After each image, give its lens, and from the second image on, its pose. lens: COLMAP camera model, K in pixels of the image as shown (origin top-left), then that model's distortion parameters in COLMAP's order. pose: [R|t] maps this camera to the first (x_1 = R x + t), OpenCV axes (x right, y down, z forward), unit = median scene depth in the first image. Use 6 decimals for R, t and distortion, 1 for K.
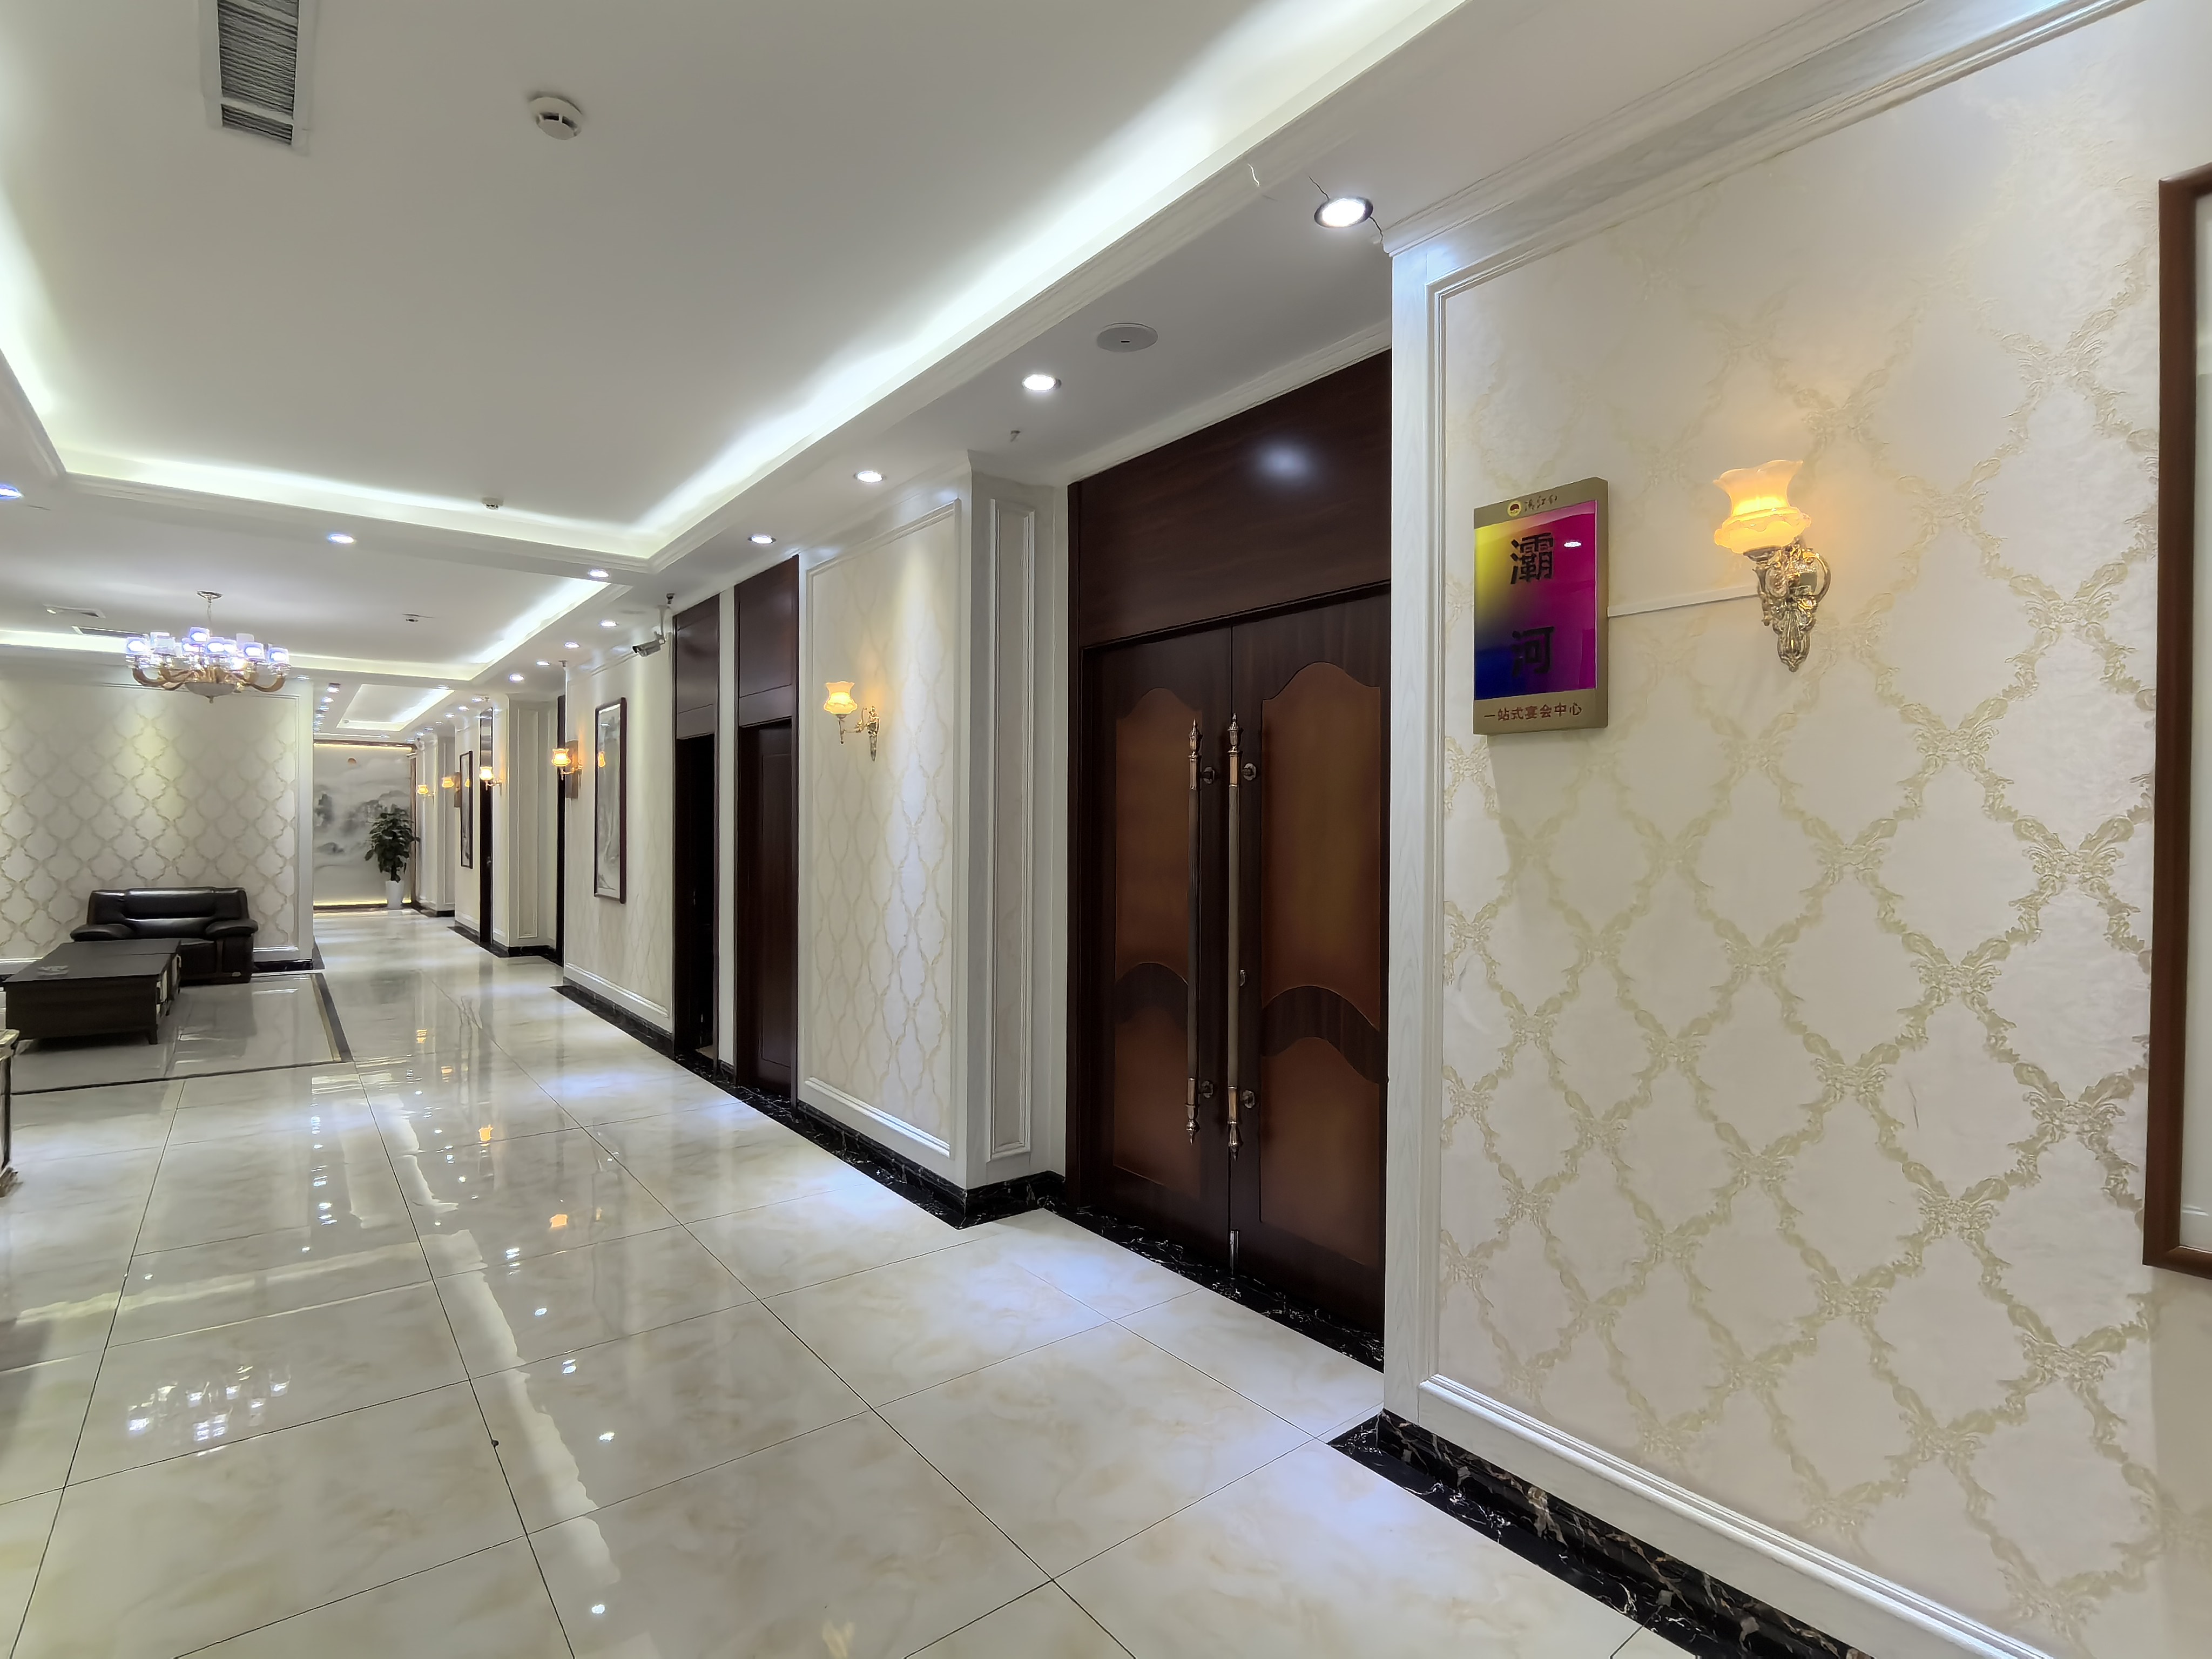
lens RADIAL K [[1063.4, 0, 1109.5], [0, 1063.4, 829.4], [0, 0, 1]] dist [-0.006062, -0.000959]
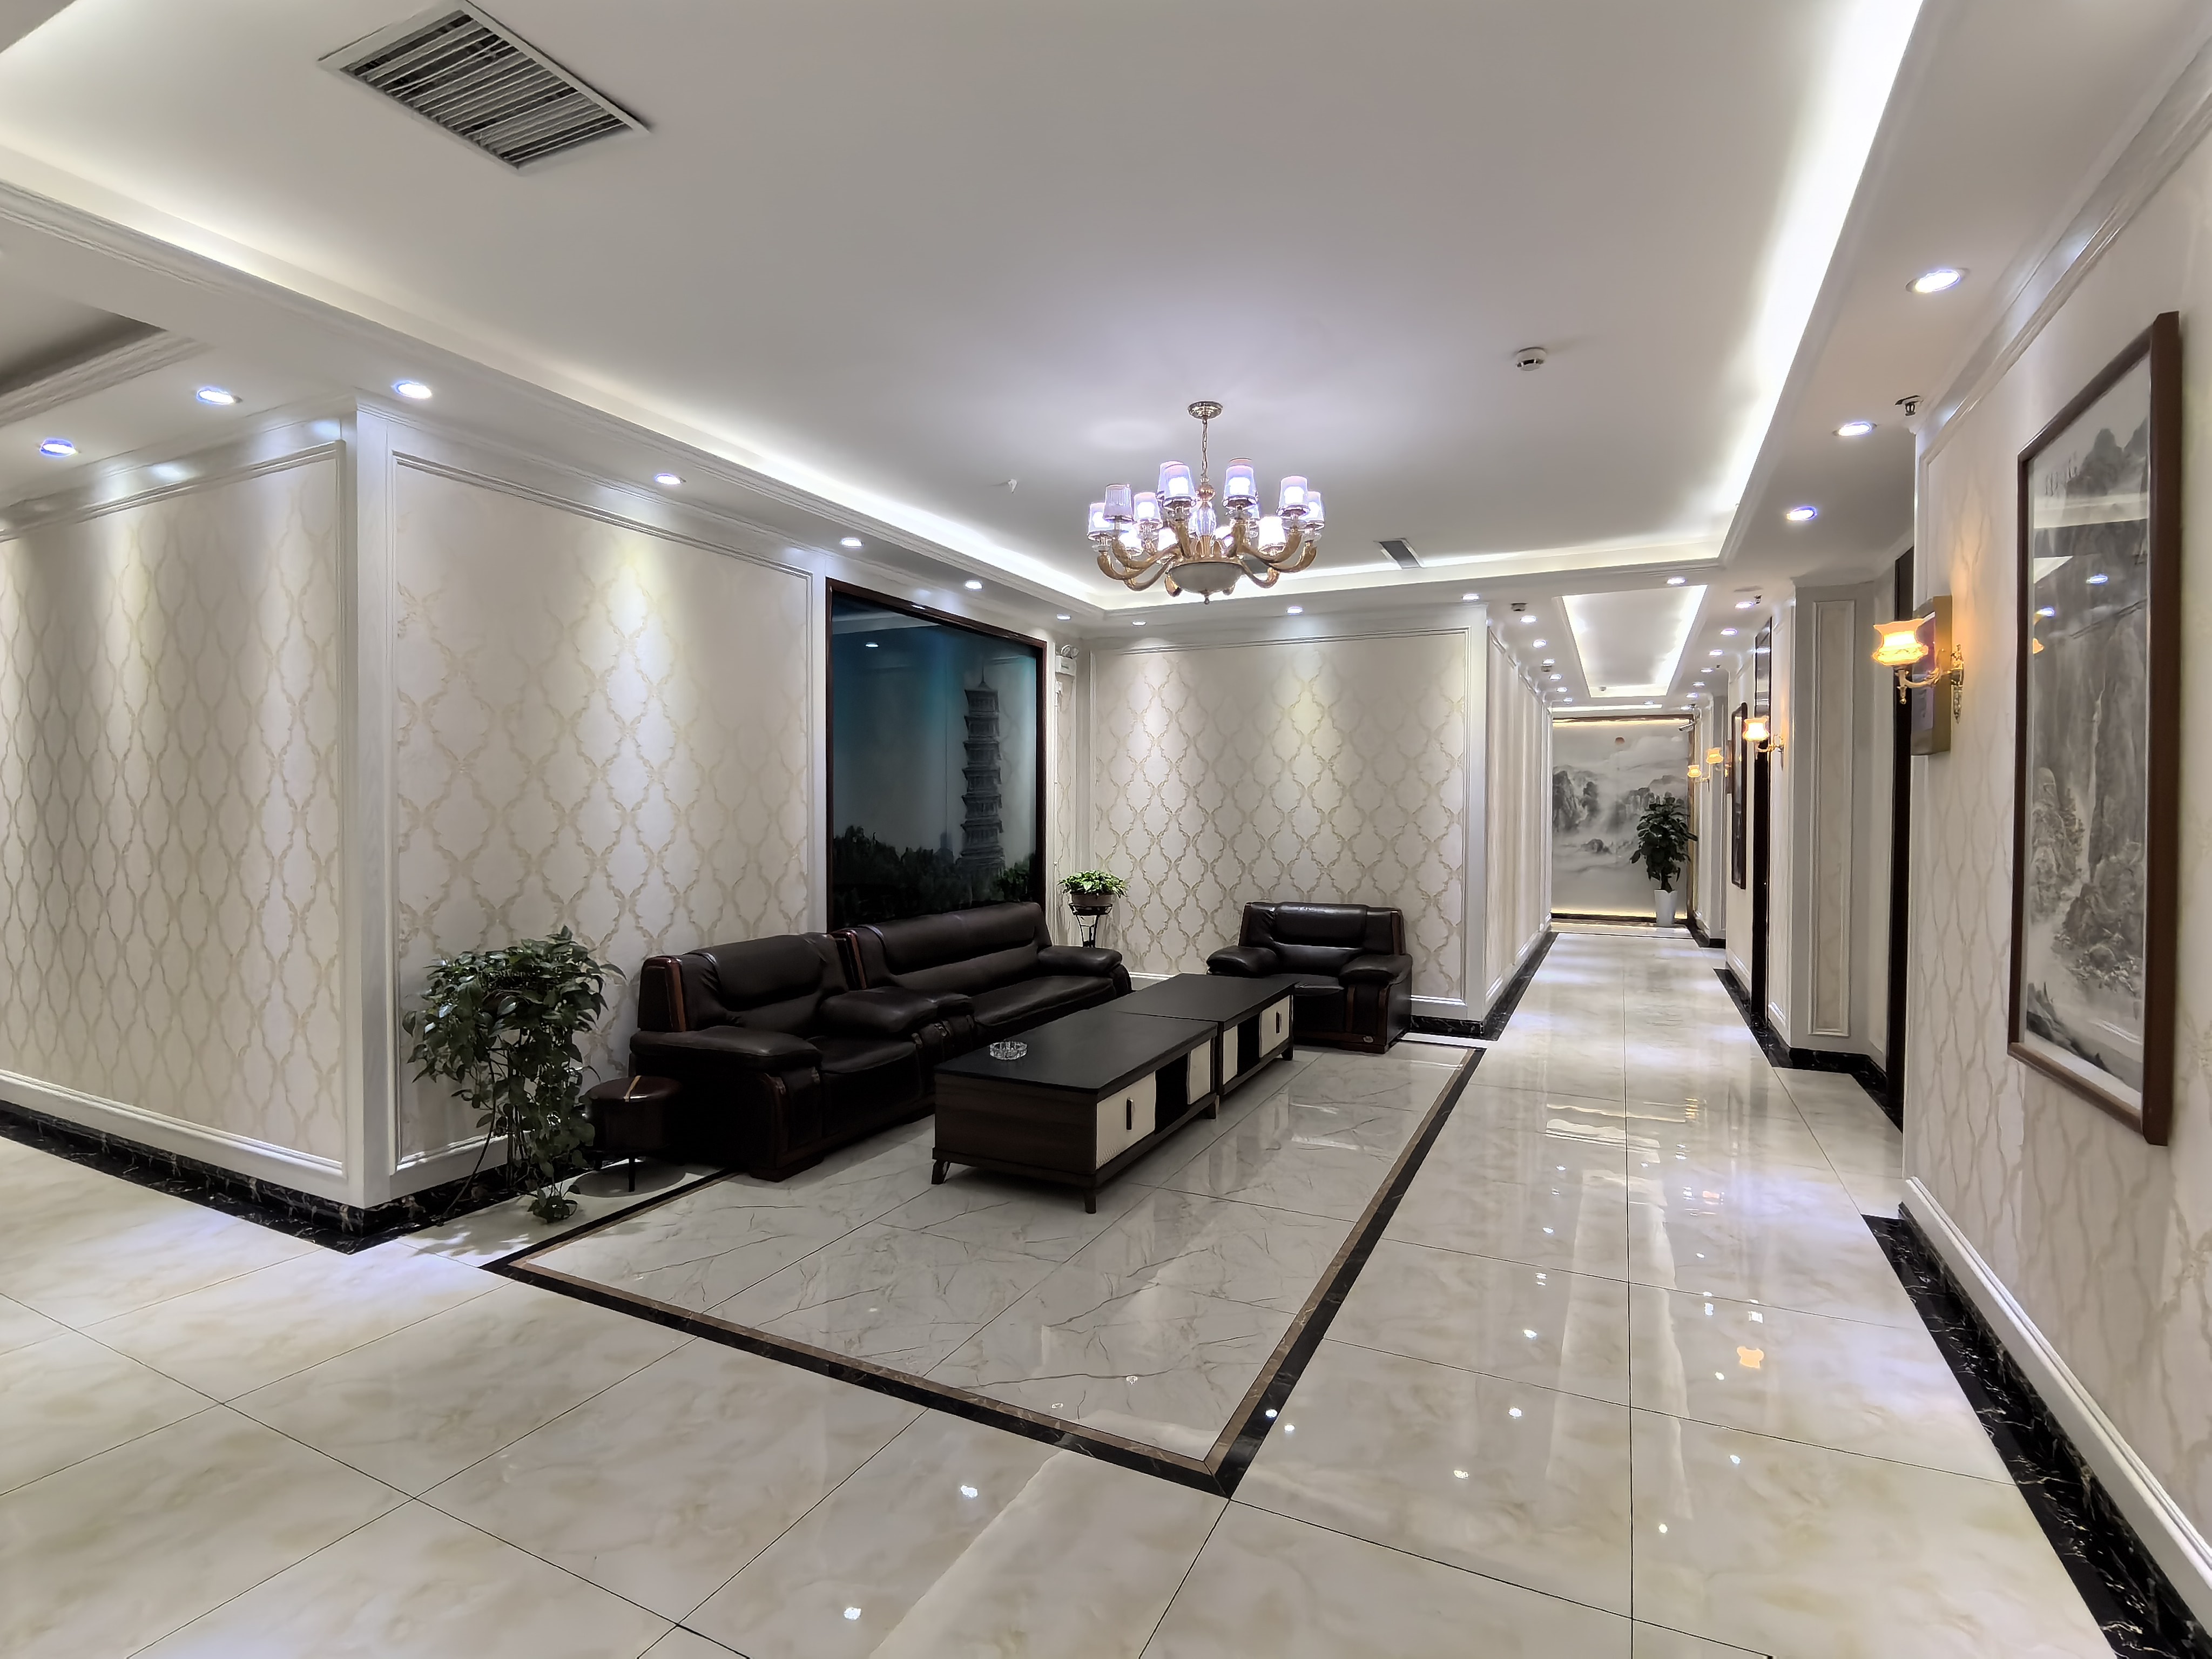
lens RADIAL K [[1063.4, 0, 1110.9], [0, 1063.4, 831.8], [0, 0, 1]] dist [-0.006062, -0.000959]
pose [[0.436948, 0.013578, -0.899384, -0.259431], [-0.005171, 0.999907, 0.012583, -0.004204], [0.899472, -0.000847, 0.436978, 0.503696]]
